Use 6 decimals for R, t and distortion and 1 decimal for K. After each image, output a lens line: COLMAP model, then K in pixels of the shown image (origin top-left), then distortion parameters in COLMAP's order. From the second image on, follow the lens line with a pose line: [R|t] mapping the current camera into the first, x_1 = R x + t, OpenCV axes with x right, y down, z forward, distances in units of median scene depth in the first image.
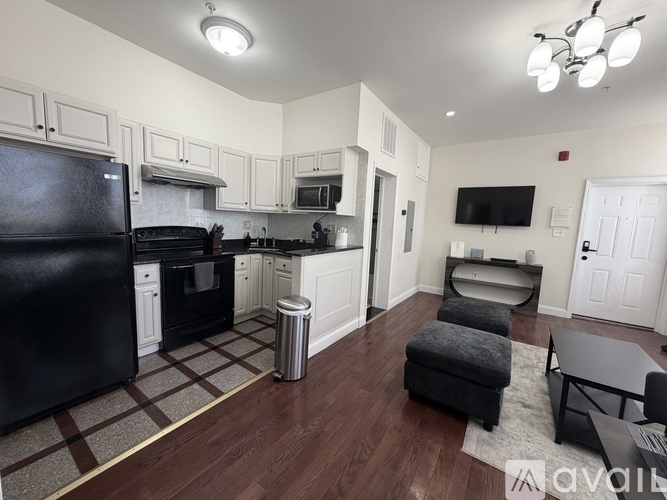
lens RADIAL K [[262.7, 0, 334.0], [0, 262.7, 247.5], [0, 0, 1]] dist [-0.000010, 0.000215]
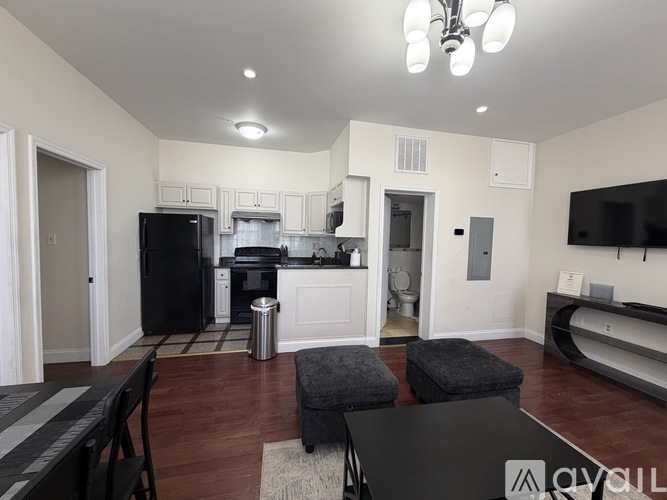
lens RADIAL K [[262.7, 0, 334.6], [0, 262.7, 248.7], [0, 0, 1]] dist [-0.000010, 0.000215]
pose [[0.737793, 0.004764, -0.675010, 0.714316], [-0.060944, 0.996361, -0.059581, -0.005403], [0.672270, 0.085097, 0.735399, 0.150829]]
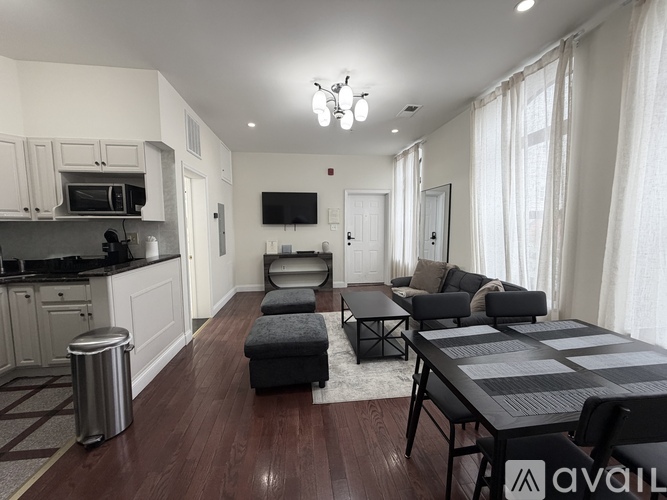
lens RADIAL K [[262.7, 0, 331.4], [0, 262.7, 246.5], [0, 0, 1]] dist [-0.000010, 0.000215]
pose [[0.743527, -0.101615, 0.660940, -0.097661], [0.107179, 0.993718, 0.032206, -0.005307], [-0.660061, 0.046892, 0.749747, -0.020725]]
